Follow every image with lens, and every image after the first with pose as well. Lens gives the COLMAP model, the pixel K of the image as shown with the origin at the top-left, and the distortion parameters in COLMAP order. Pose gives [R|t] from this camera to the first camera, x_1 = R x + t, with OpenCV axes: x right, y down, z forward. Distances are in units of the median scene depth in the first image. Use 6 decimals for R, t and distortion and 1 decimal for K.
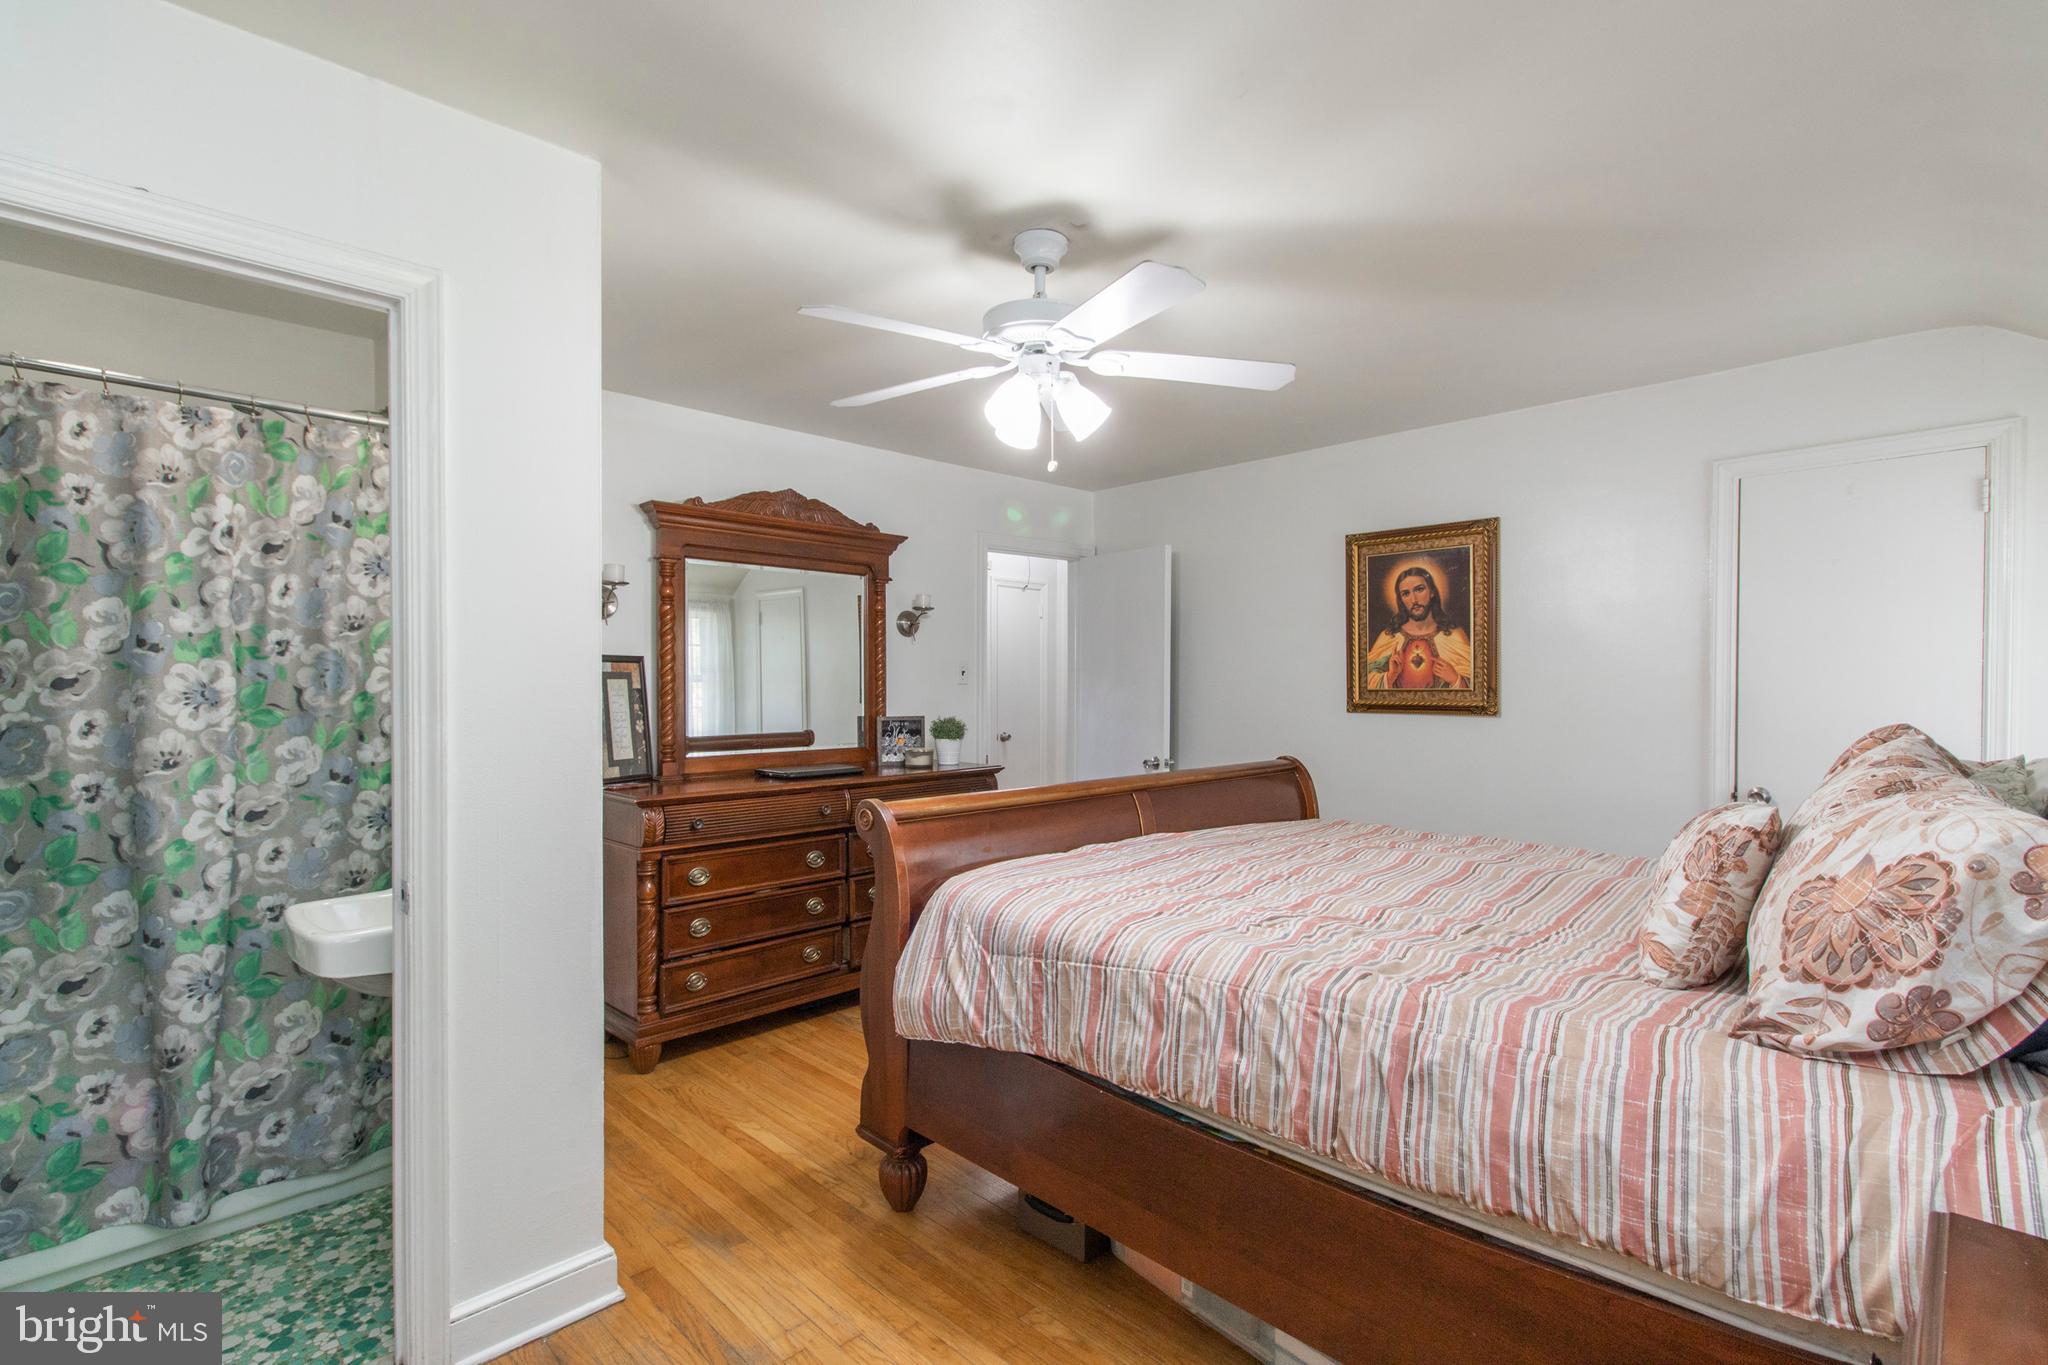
lens RADIAL K [[939.0, 0, 1016.8], [0, 939.0, 696.9], [0, 0, 1]] dist [0.000521, 0.000094]
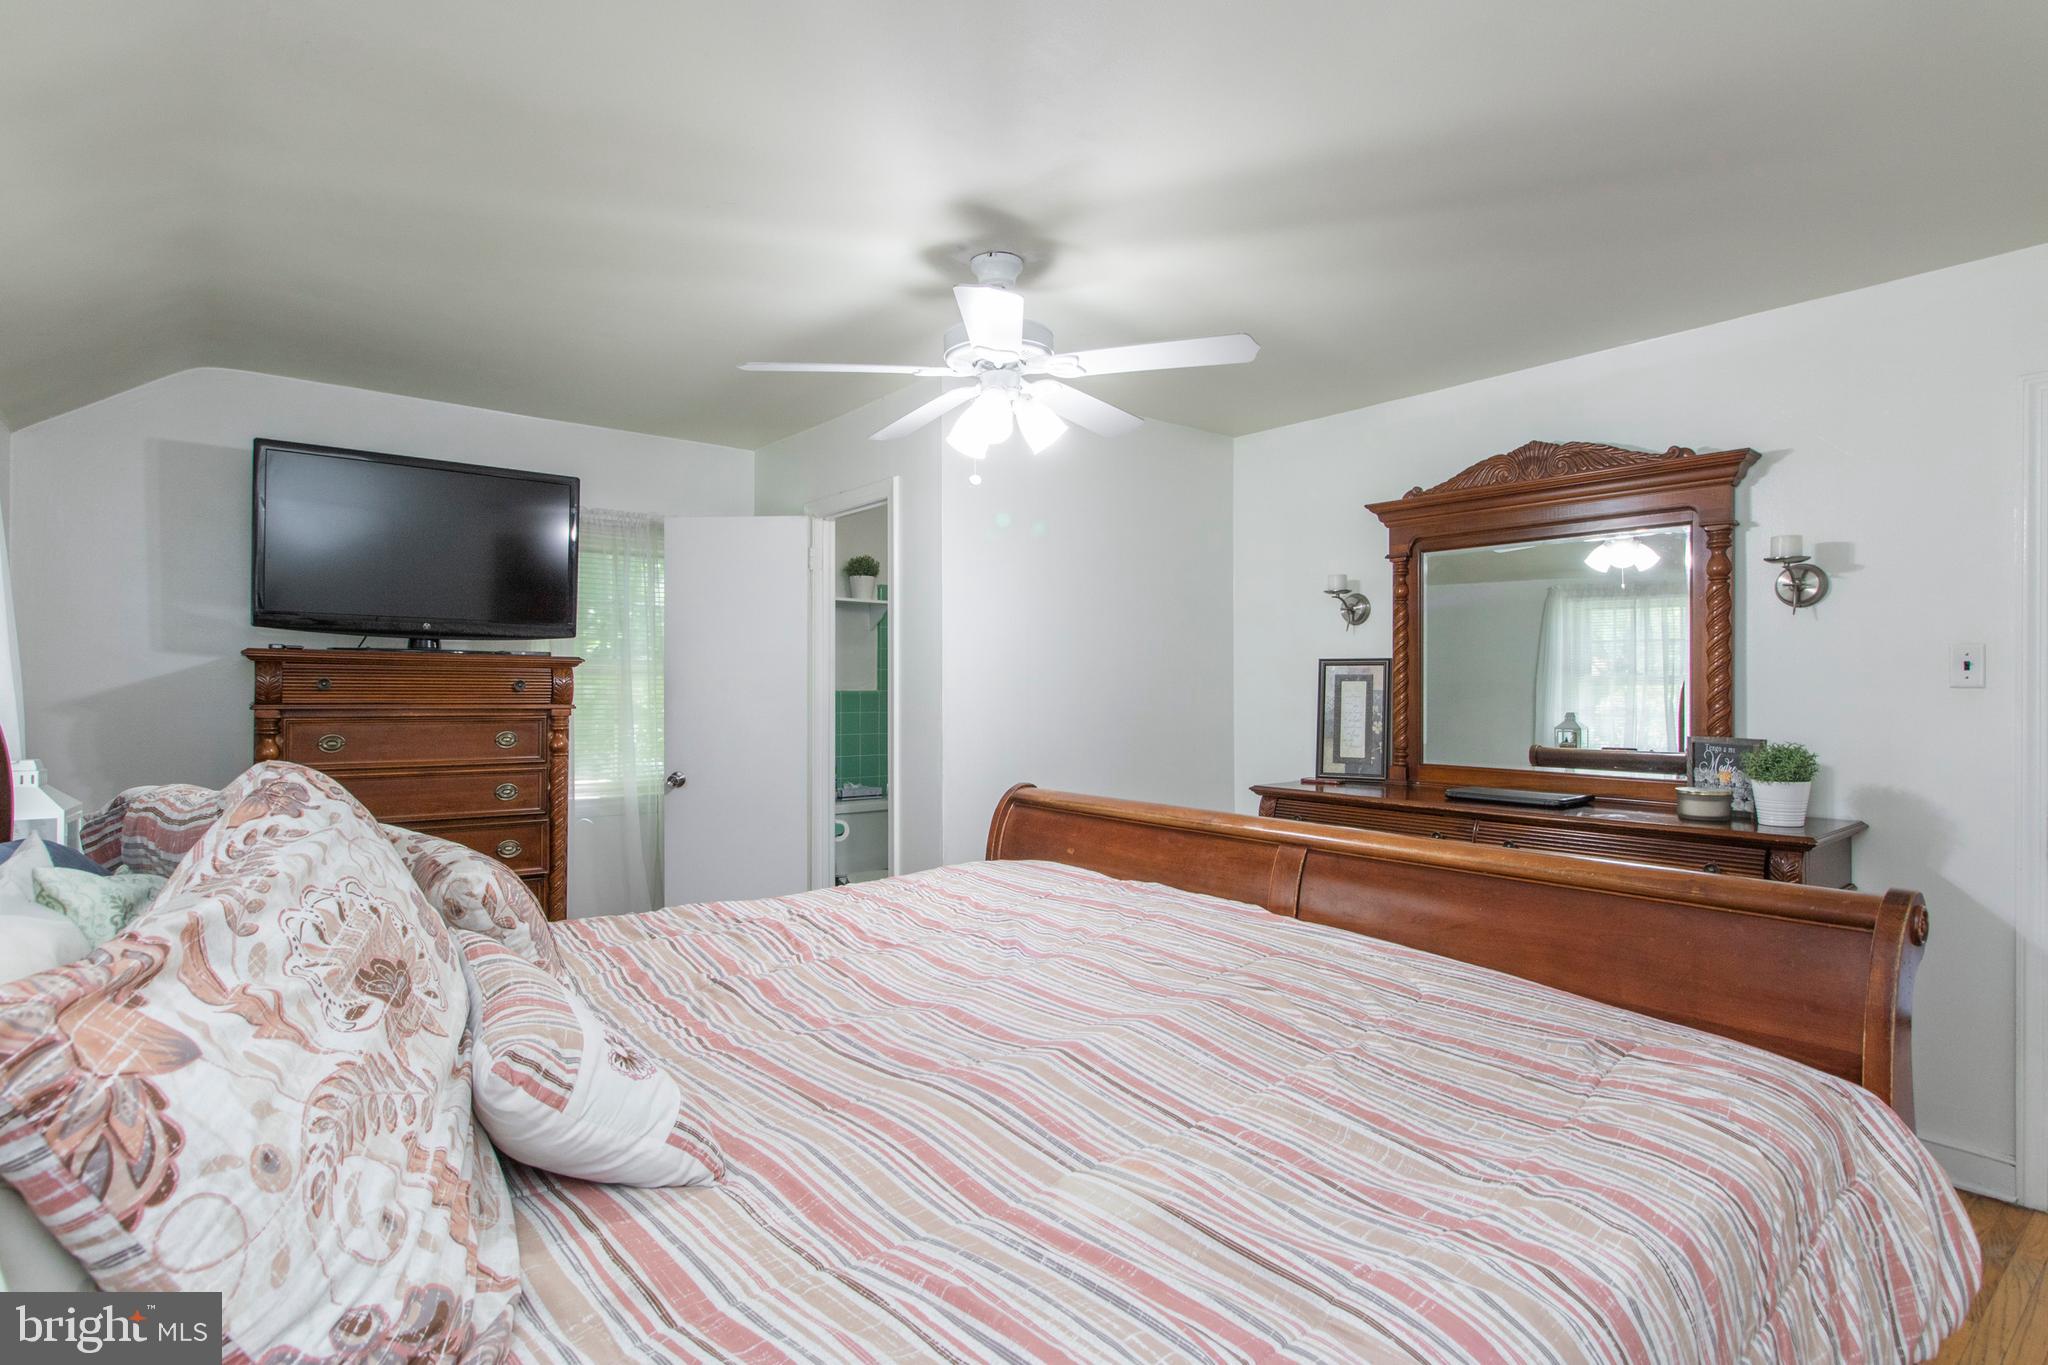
lens RADIAL K [[1040.8, 0, 1024.0], [0, 1040.8, 682.5], [0, 0, 1]] dist [0.000137, 0.000020]
pose [[-0.075805, -0.000195, -0.997123, 0.623212], [-0.014824, 0.999890, 0.000931, -0.010171], [0.997012, 0.014852, -0.075799, 0.597066]]
